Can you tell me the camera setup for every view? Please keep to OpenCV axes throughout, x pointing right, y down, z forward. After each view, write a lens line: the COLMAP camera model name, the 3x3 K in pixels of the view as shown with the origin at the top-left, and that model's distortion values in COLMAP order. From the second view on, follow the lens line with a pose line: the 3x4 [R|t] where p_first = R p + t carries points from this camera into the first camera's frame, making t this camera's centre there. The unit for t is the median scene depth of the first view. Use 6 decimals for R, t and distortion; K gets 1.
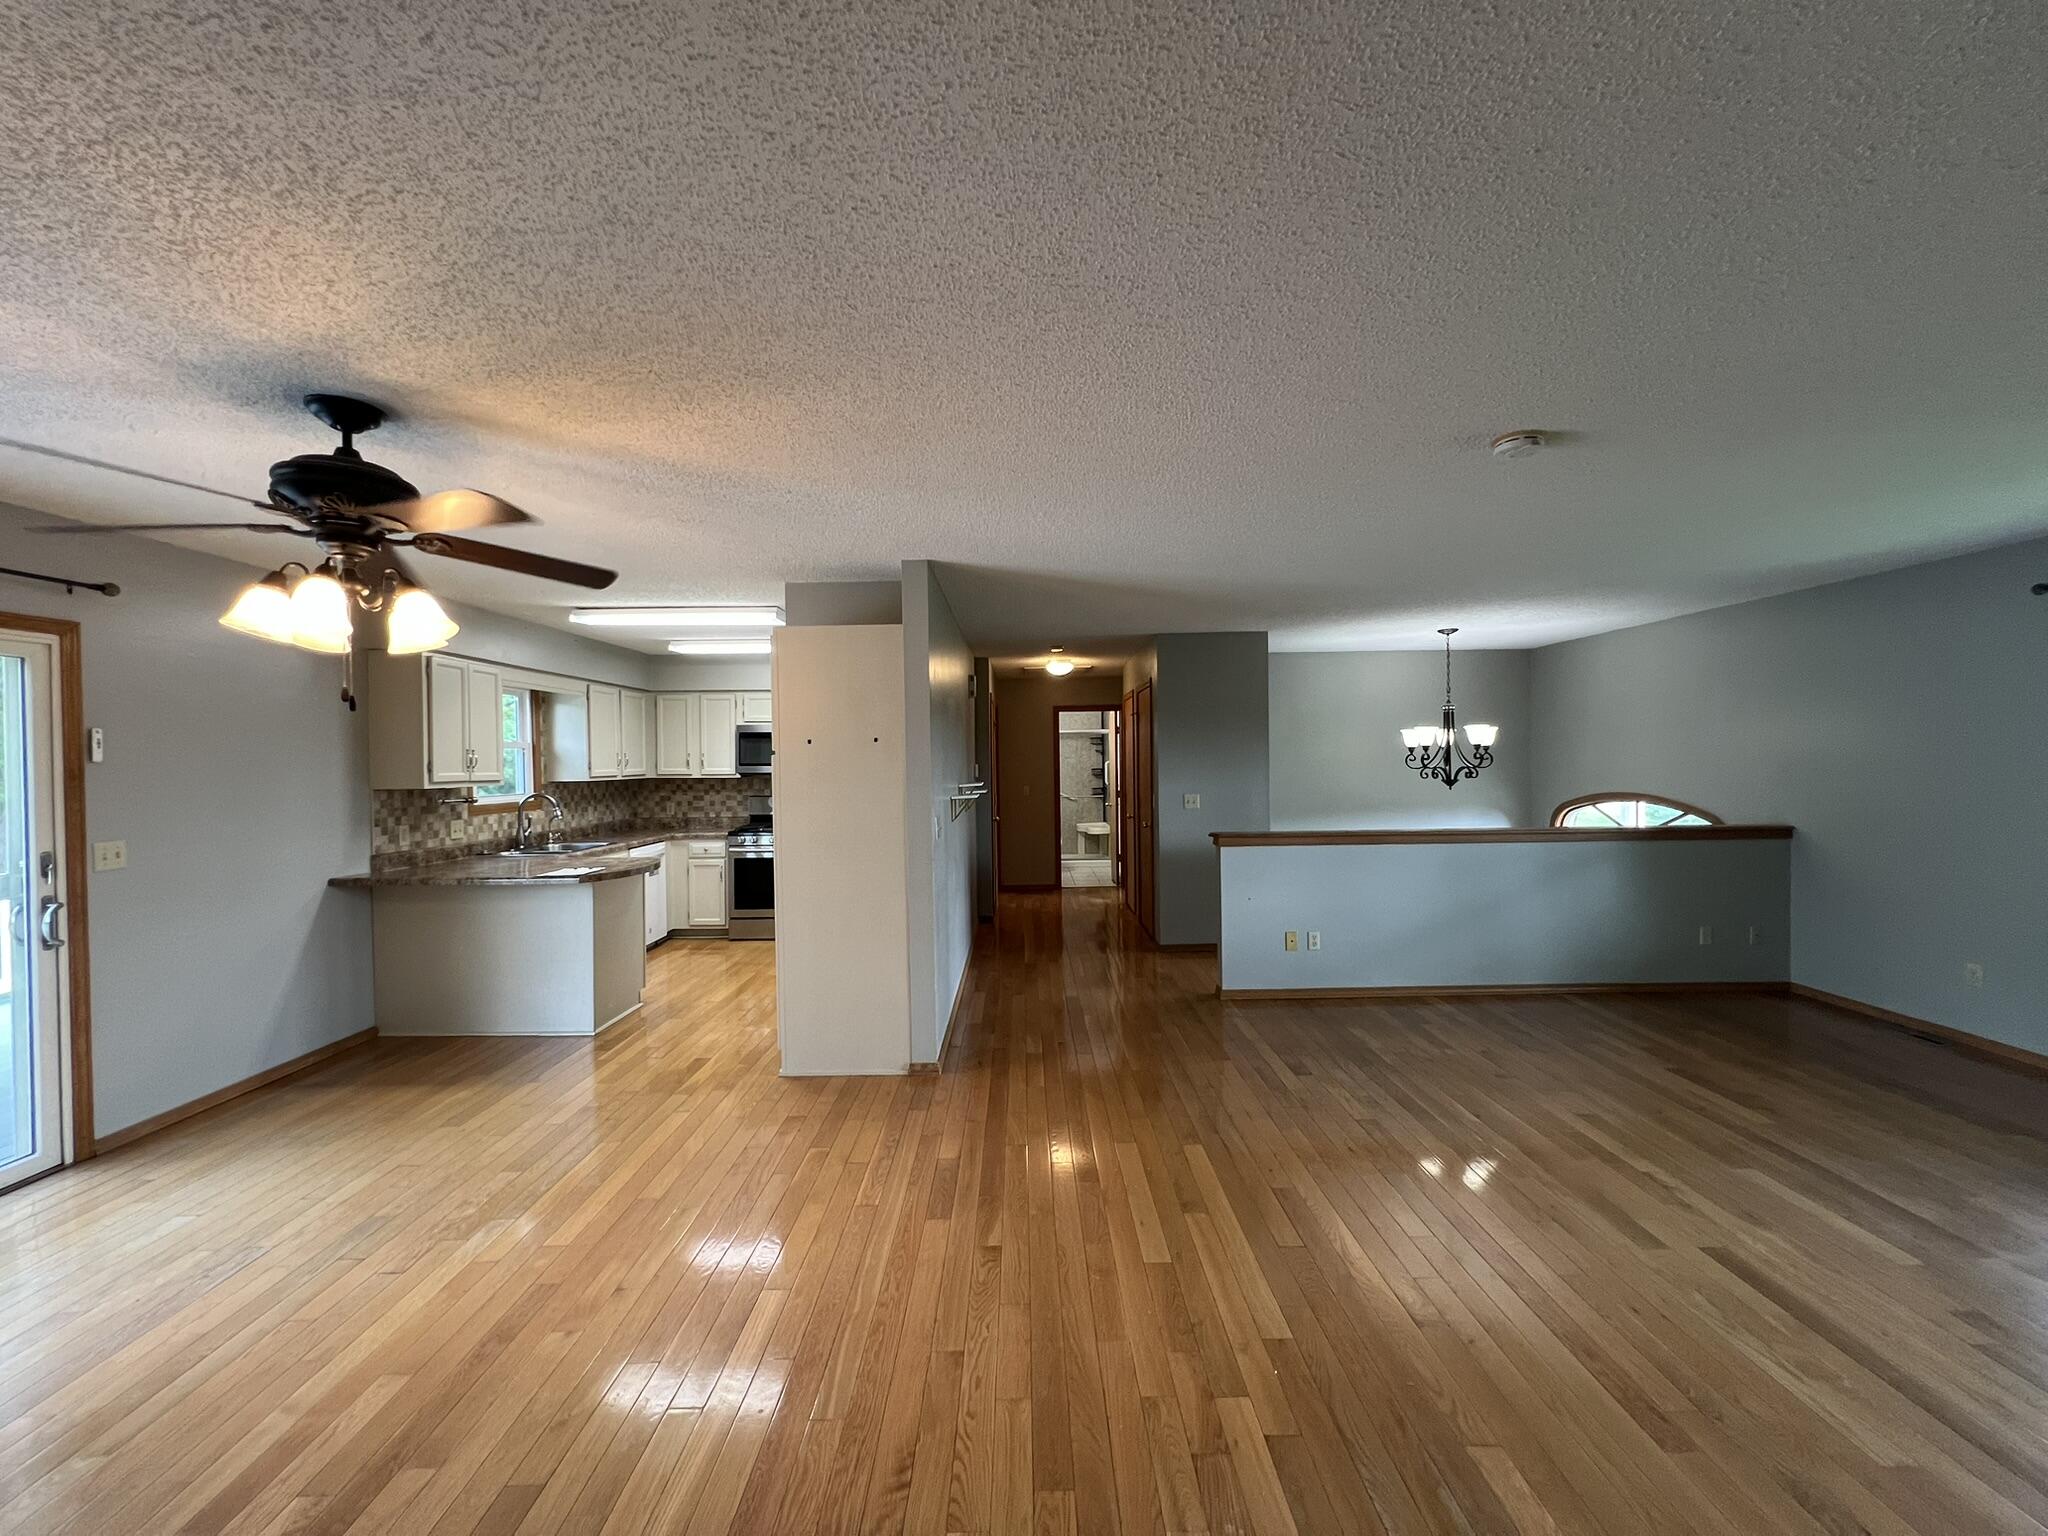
lens RADIAL K [[825.0, 0, 1024.0], [0, 825.0, 768.0], [0, 0, 1]] dist [0.000351, -0.000070]
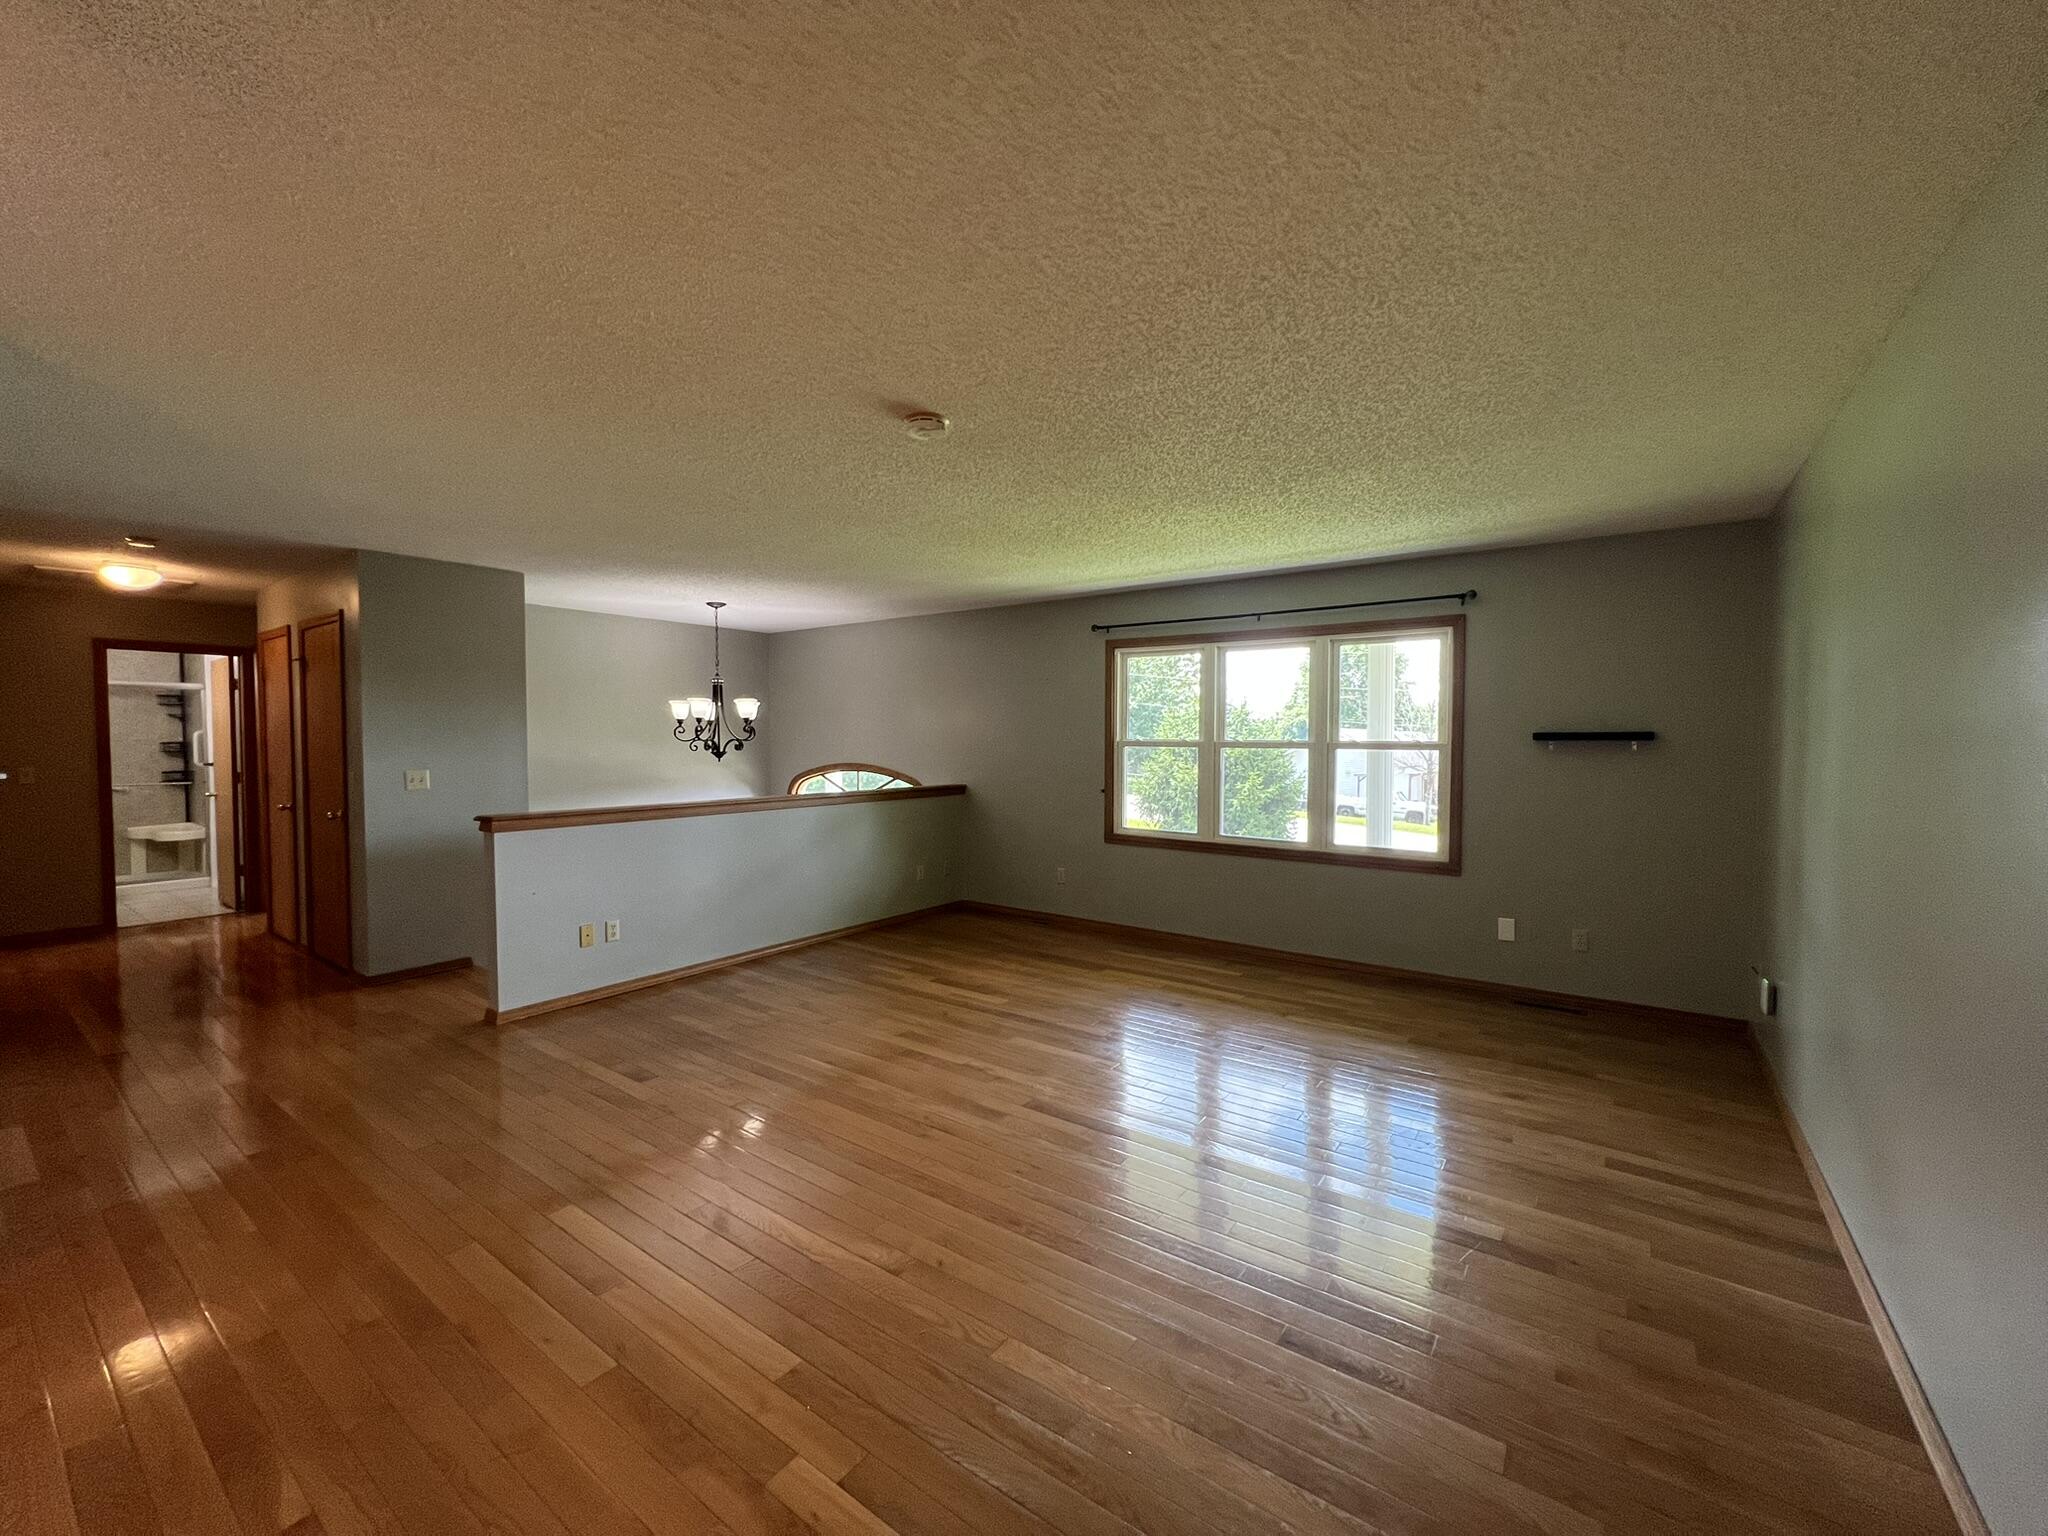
lens RADIAL K [[823.6, 0, 1024.0], [0, 823.6, 768.0], [0, 0, 1]] dist [0.000465, 0.000221]
pose [[0.589212, -0.014824, 0.807842, -0.106859], [-0.001693, 0.999807, 0.019581, 0.017639], [-0.807977, -0.012905, 0.589073, 0.133714]]
